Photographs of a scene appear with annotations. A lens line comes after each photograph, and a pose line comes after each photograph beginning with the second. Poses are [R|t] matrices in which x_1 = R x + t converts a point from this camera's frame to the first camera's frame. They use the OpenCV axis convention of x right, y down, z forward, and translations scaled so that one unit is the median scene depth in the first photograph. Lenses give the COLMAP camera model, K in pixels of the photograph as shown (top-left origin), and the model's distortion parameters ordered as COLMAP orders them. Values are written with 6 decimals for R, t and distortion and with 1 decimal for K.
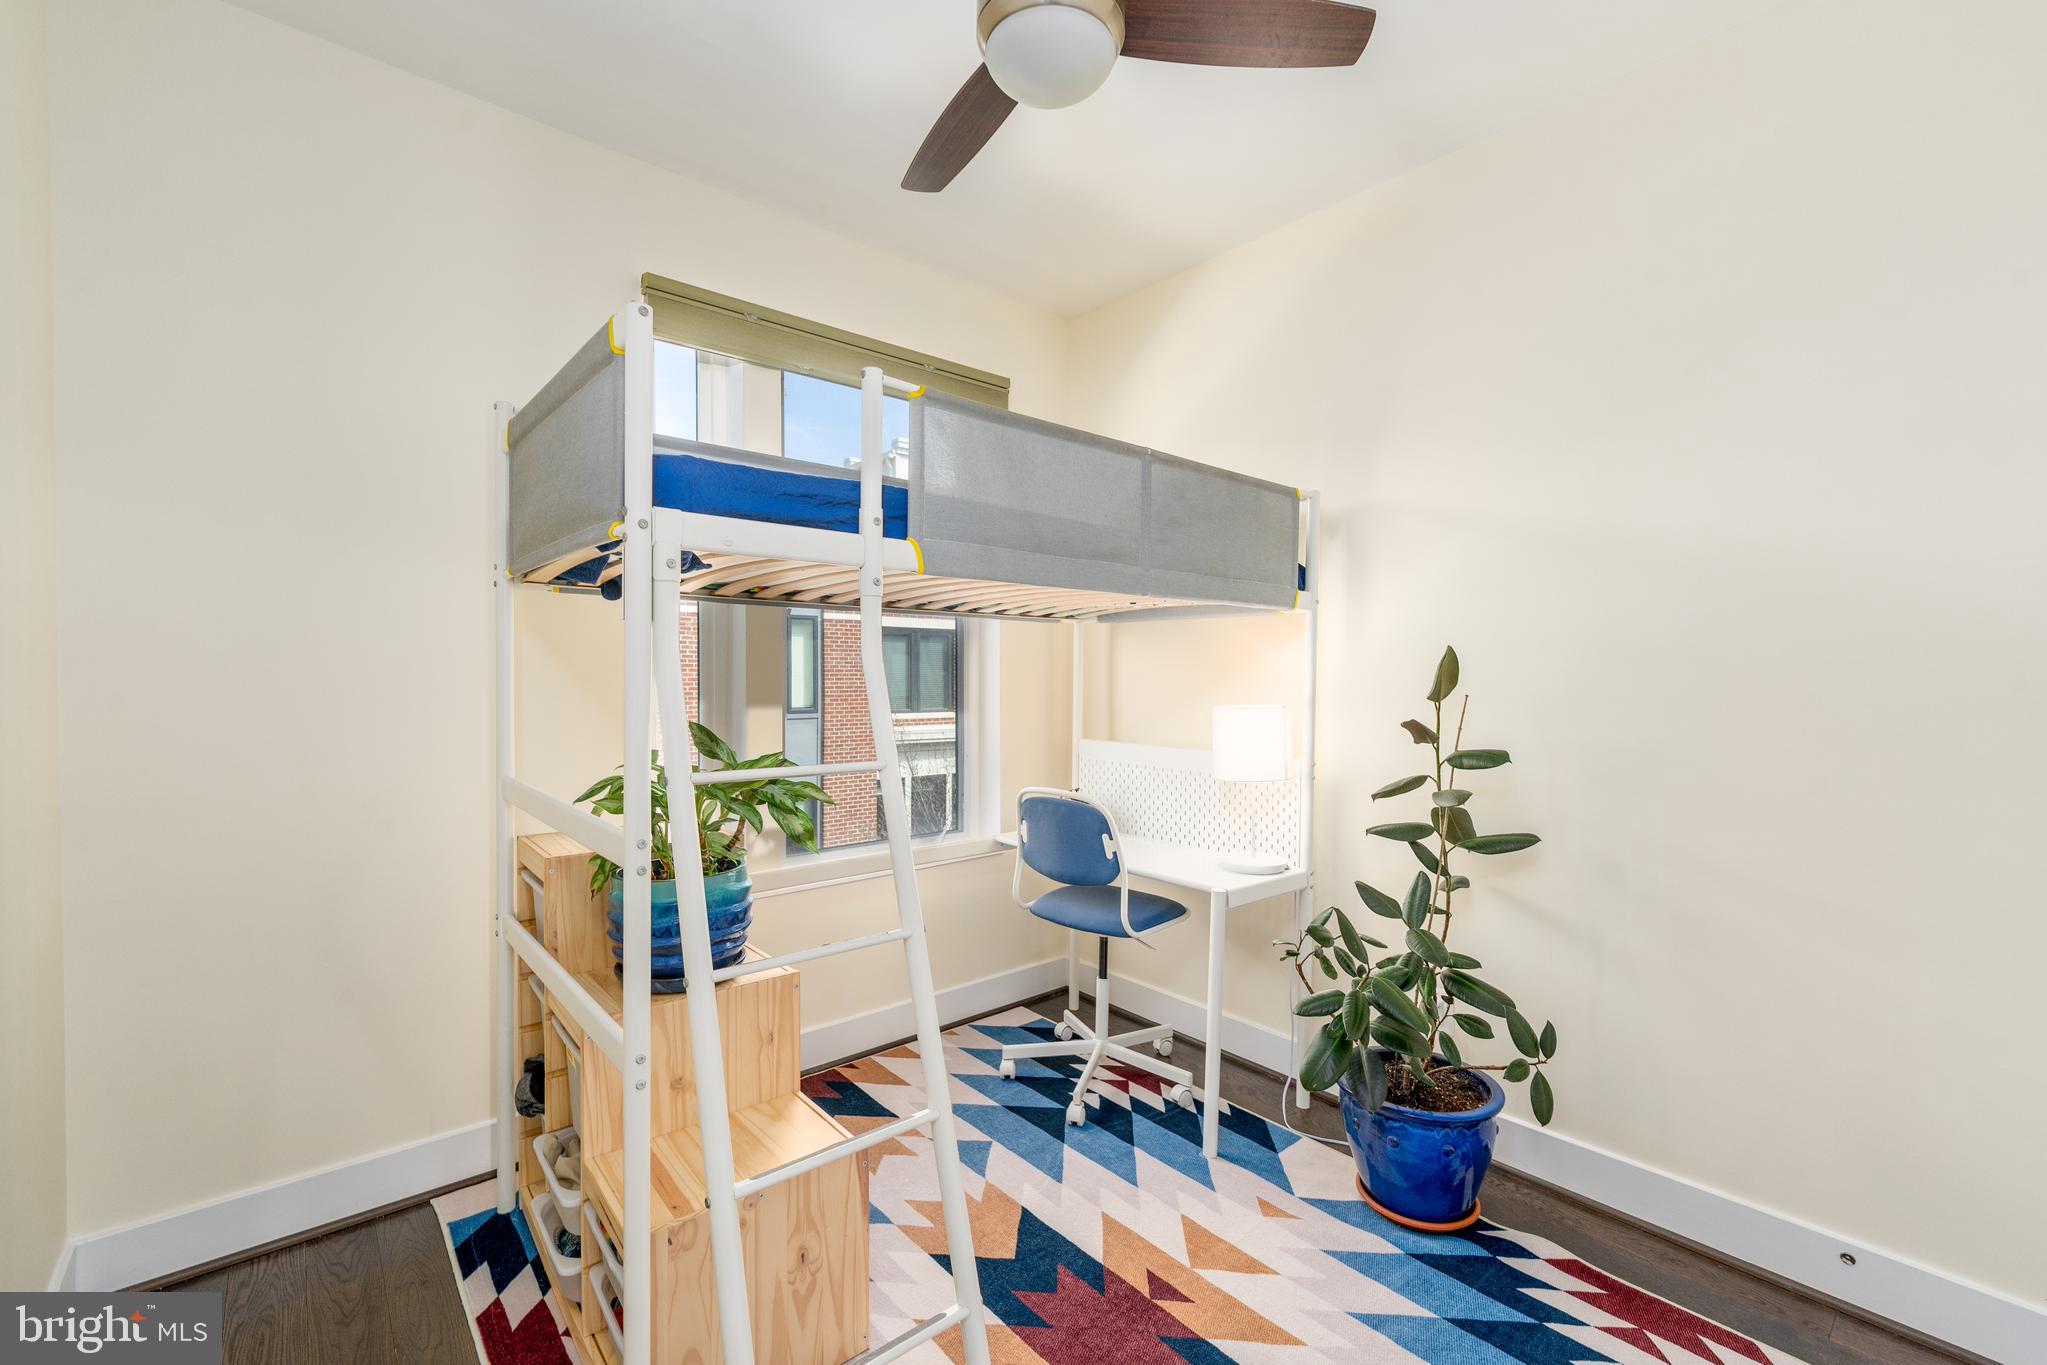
lens RADIAL K [[871.7, 0, 1023.5], [0, 871.7, 682.5], [0, 0, 1]] dist [-0.001632, -0.000286]
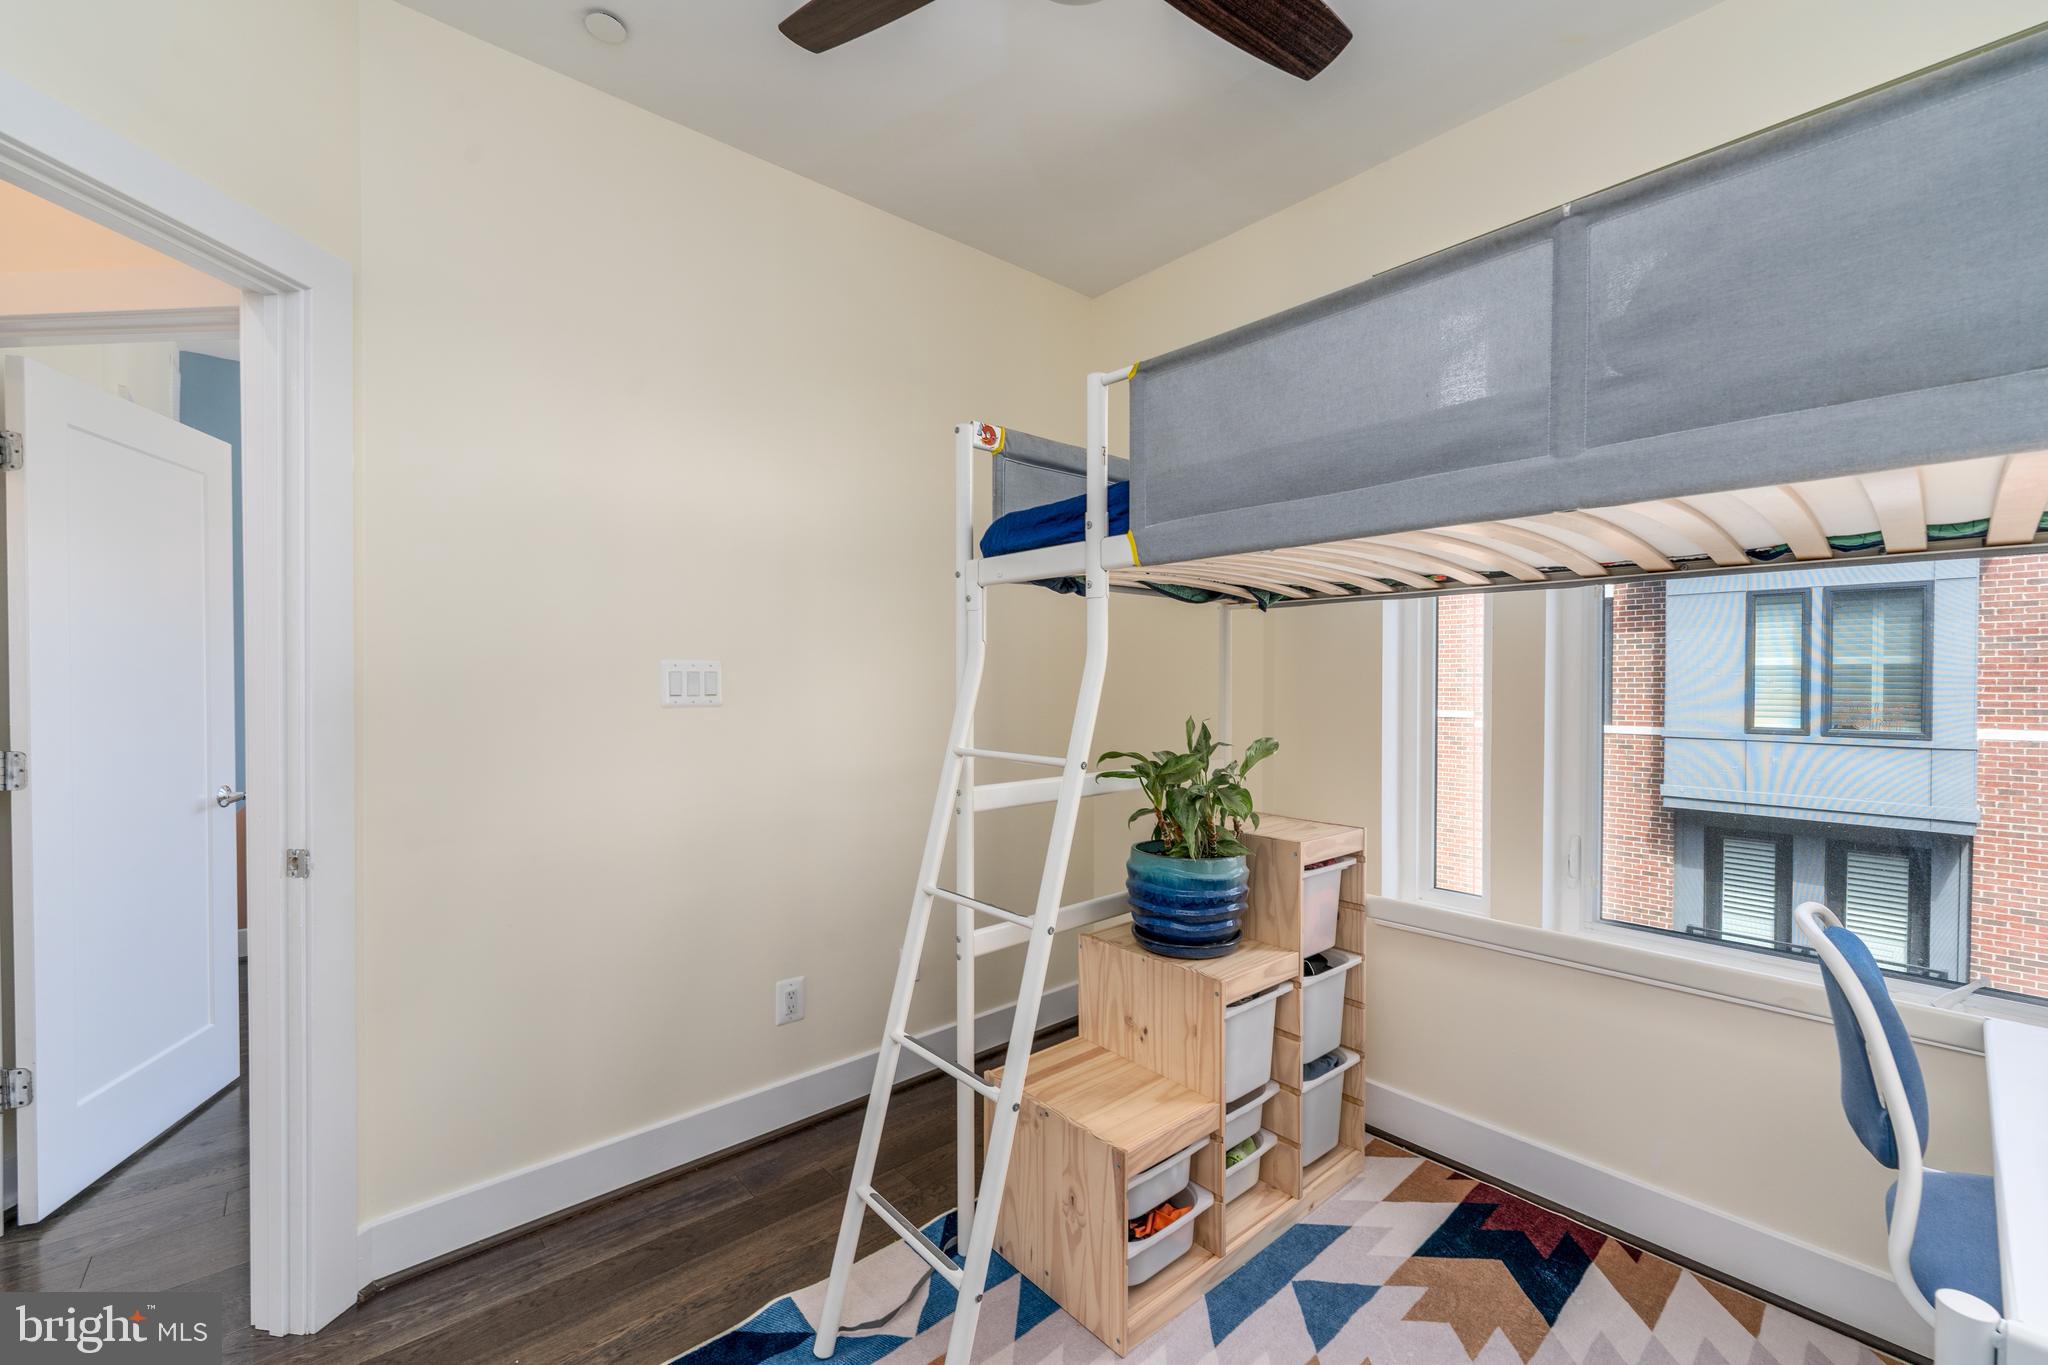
lens RADIAL K [[832.6, 0, 1008.5], [0, 832.6, 699.9], [0, 0, 1]] dist [0.000398, -0.000173]
pose [[0.012895, 0.007794, -0.999886, 0.774464], [-0.010818, 0.999912, 0.007655, 0.012008], [0.999858, 0.010718, 0.012978, 0.861617]]
